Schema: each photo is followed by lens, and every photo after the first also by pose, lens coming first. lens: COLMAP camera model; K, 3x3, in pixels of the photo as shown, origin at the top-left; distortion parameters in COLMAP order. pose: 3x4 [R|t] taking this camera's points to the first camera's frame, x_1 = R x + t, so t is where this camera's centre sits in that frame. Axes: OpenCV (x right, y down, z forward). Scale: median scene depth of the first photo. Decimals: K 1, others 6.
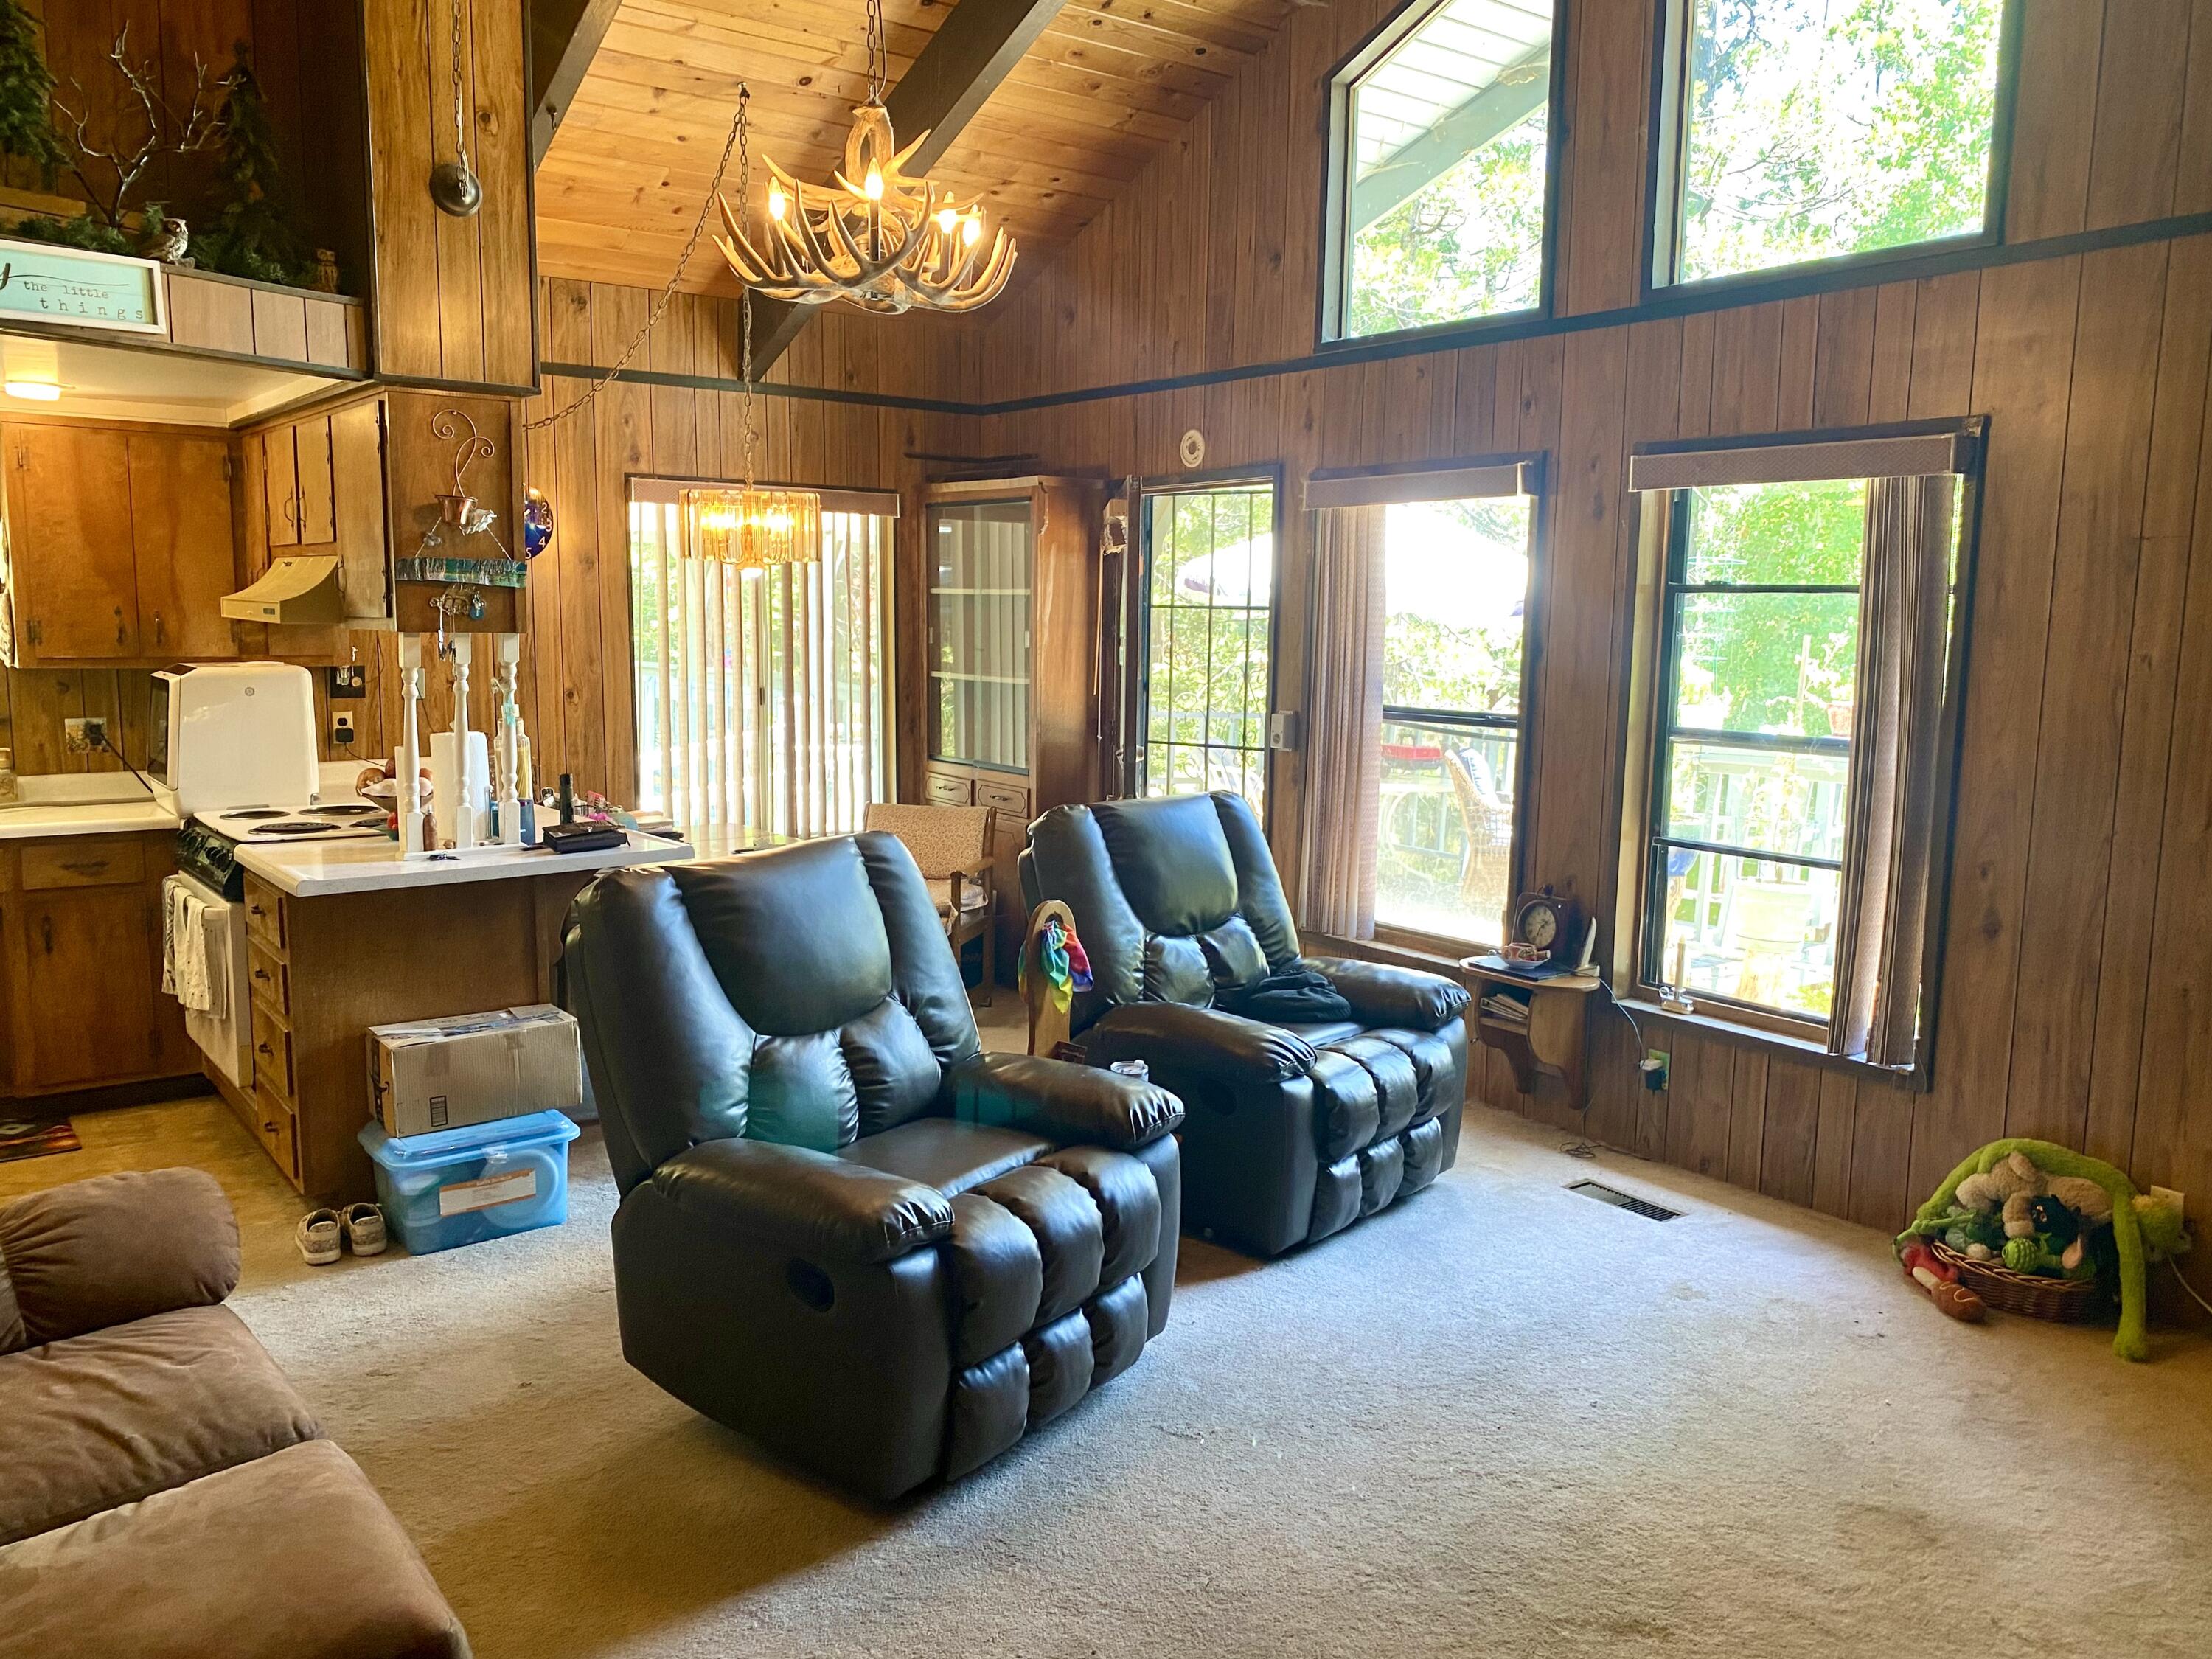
lens RADIAL K [[1685.5, 0, 1106.0], [0, 1685.5, 829.5], [0, 0, 1]] dist [0.010416, -0.002277]
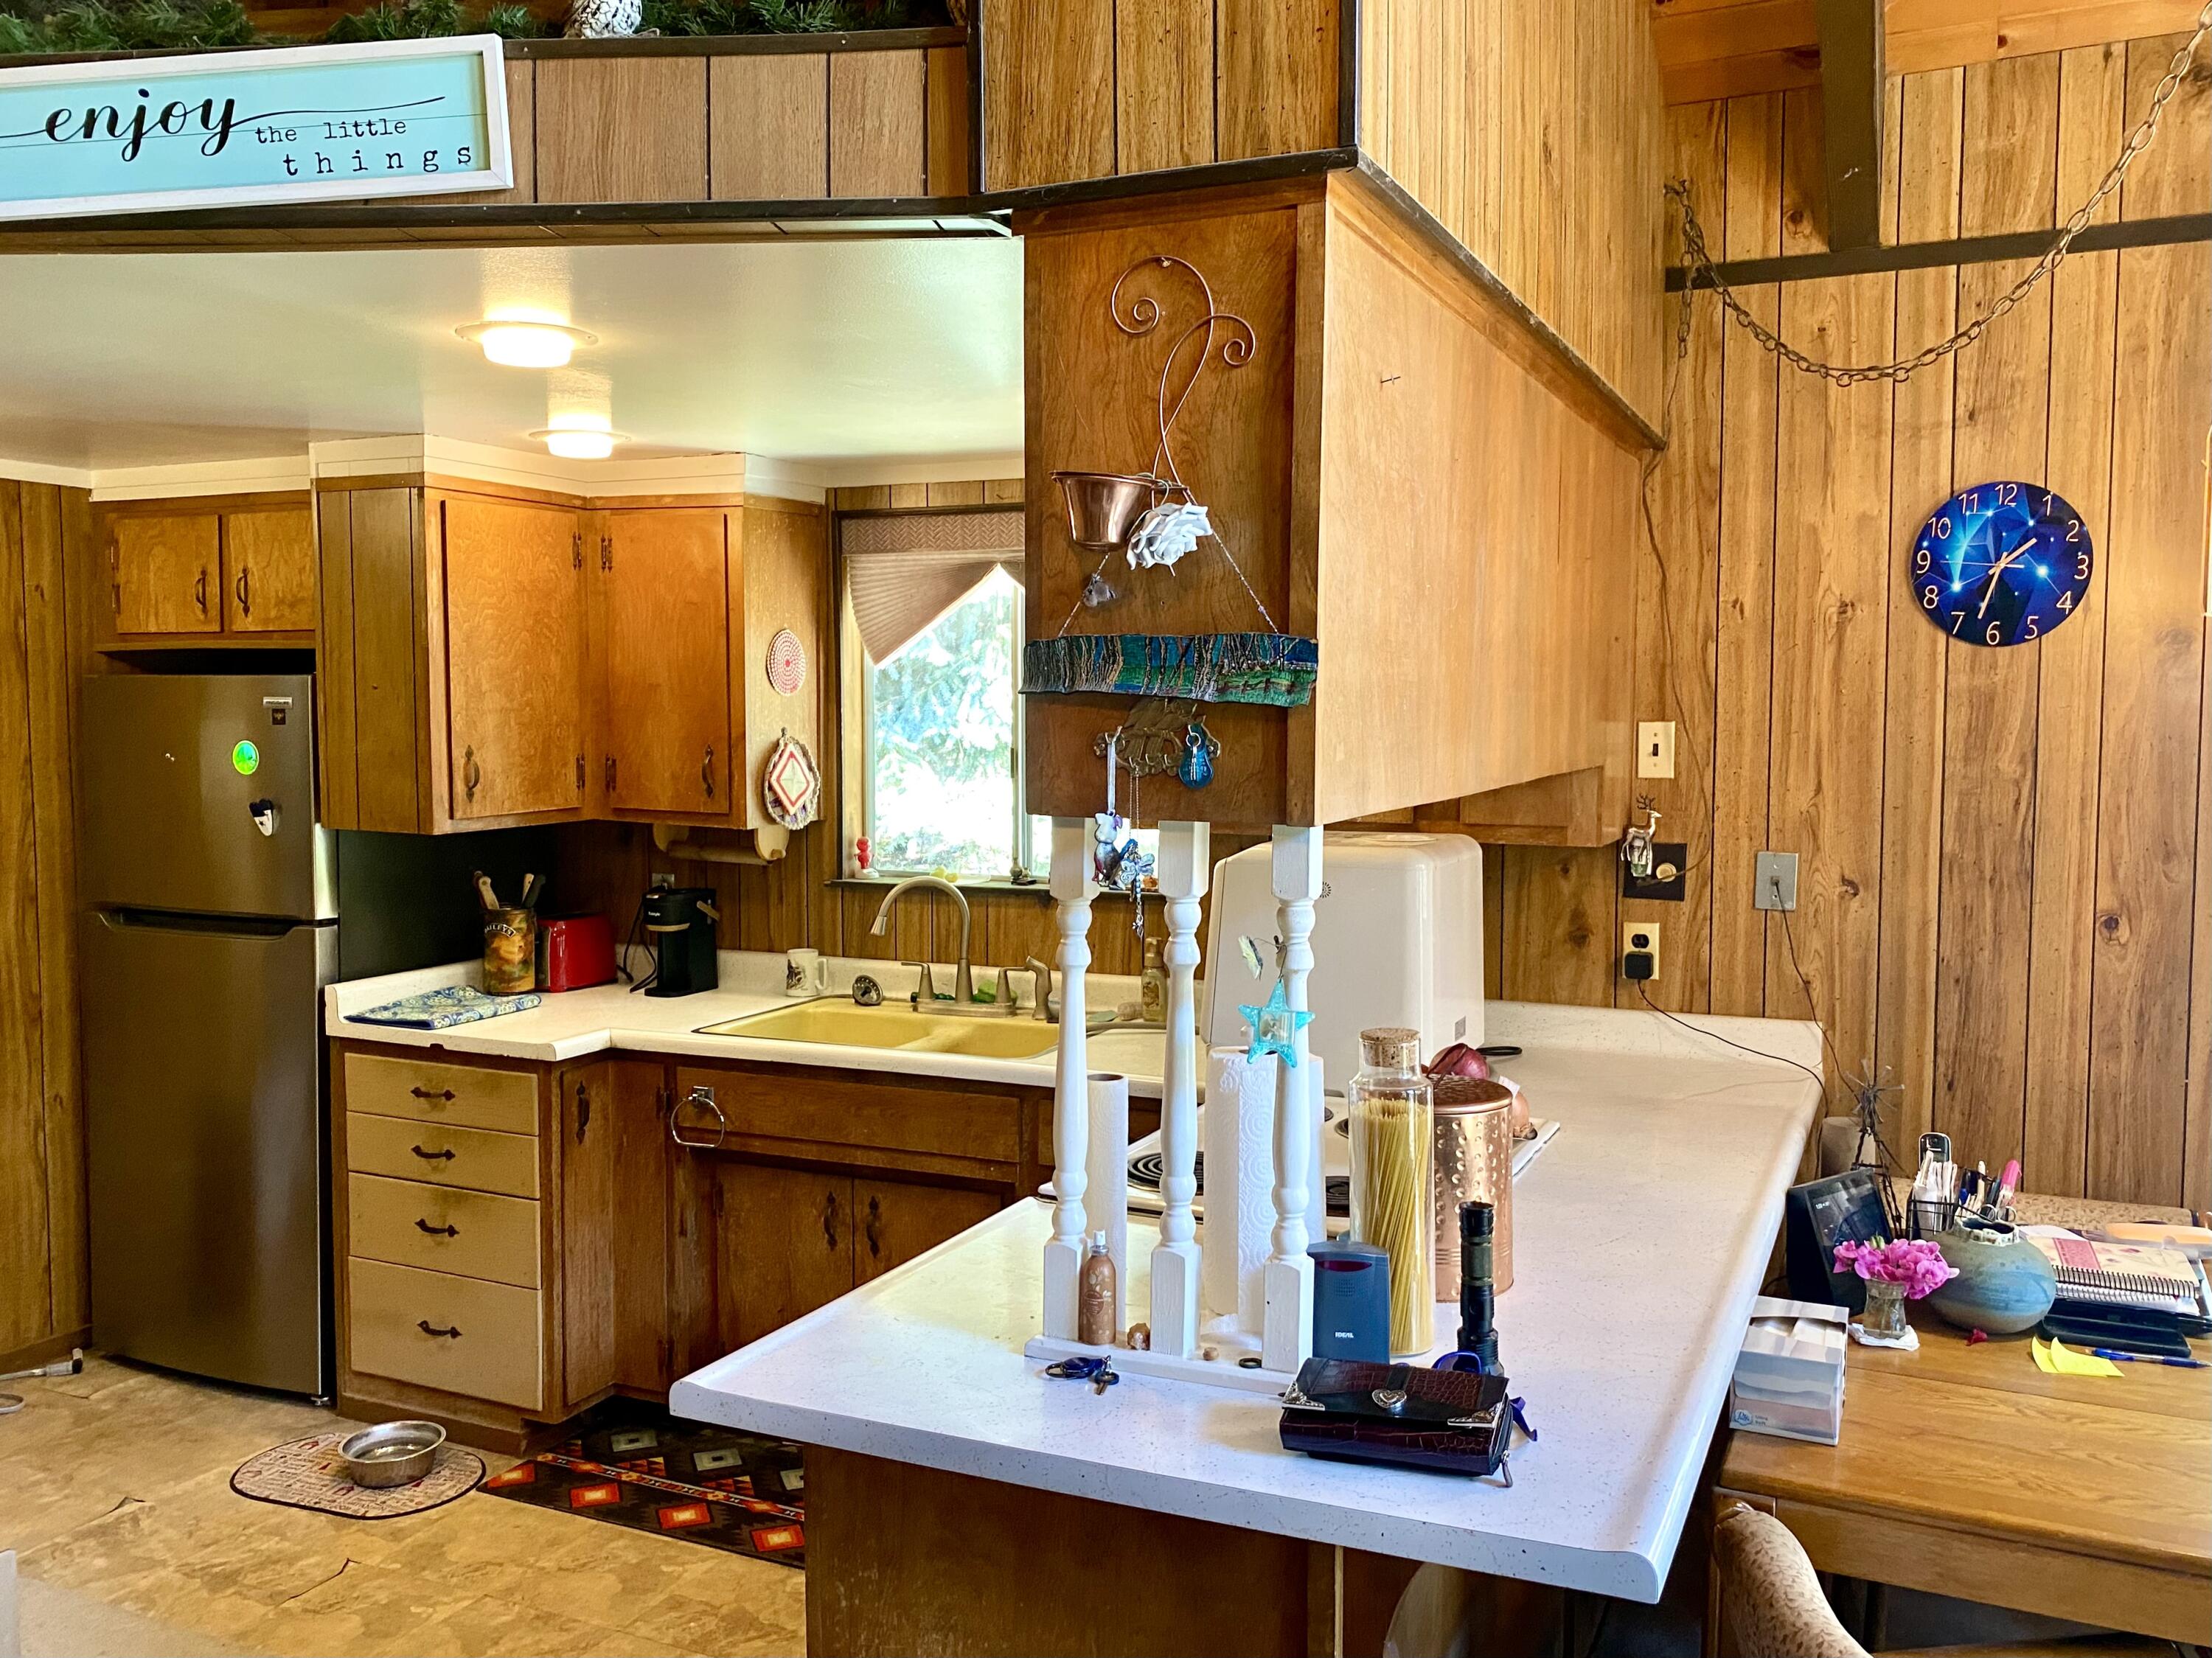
lens RADIAL K [[1757.2, 0, 1115.8], [0, 1757.2, 817.8], [0, 0, 1]] dist [0.154623, -0.377956]
pose [[0.473682, 0.045269, -0.879532, -0.020140], [-0.112029, 0.993662, -0.009191, -0.094048], [0.873541, 0.102887, 0.475752, 0.665816]]
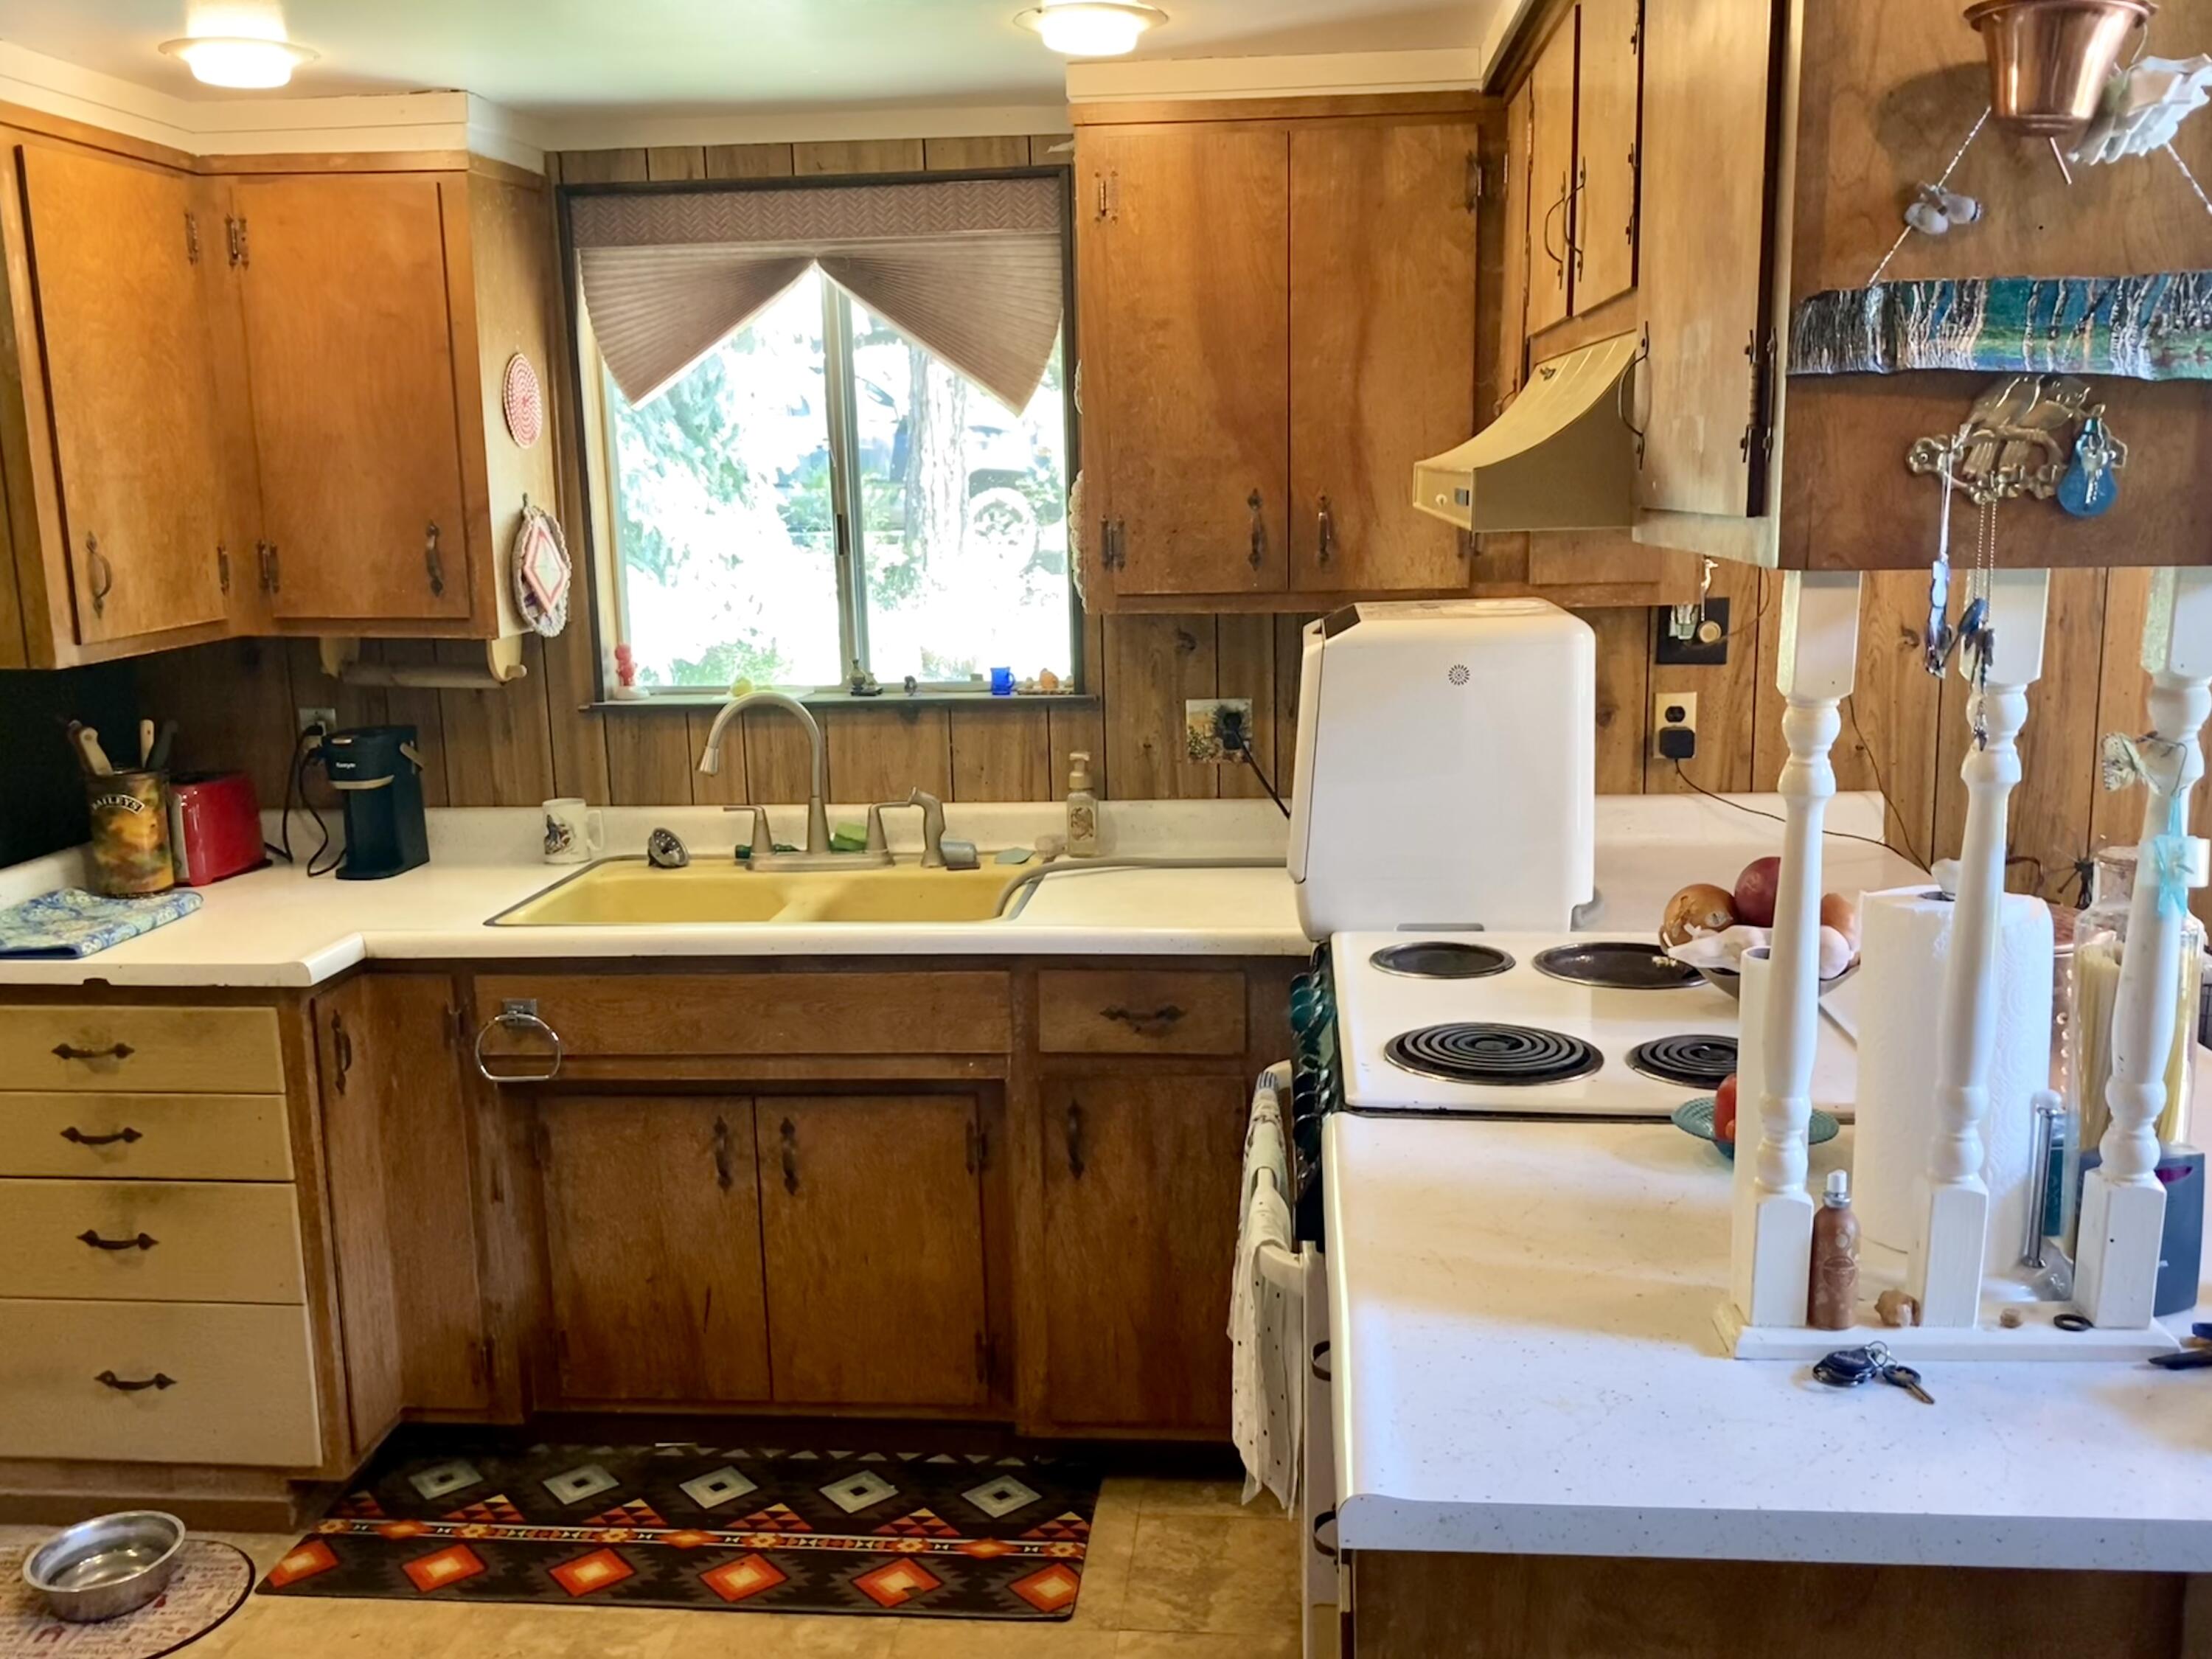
lens RADIAL K [[1910.2, 0, 1106.0], [0, 1910.2, 829.5], [0, 0, 1]] dist [0.112740, -0.216189]
pose [[0.734550, 0.096341, -0.671680, -0.234631], [-0.058206, 0.995167, 0.079086, -0.076896], [0.676053, -0.018997, 0.736608, 0.571782]]
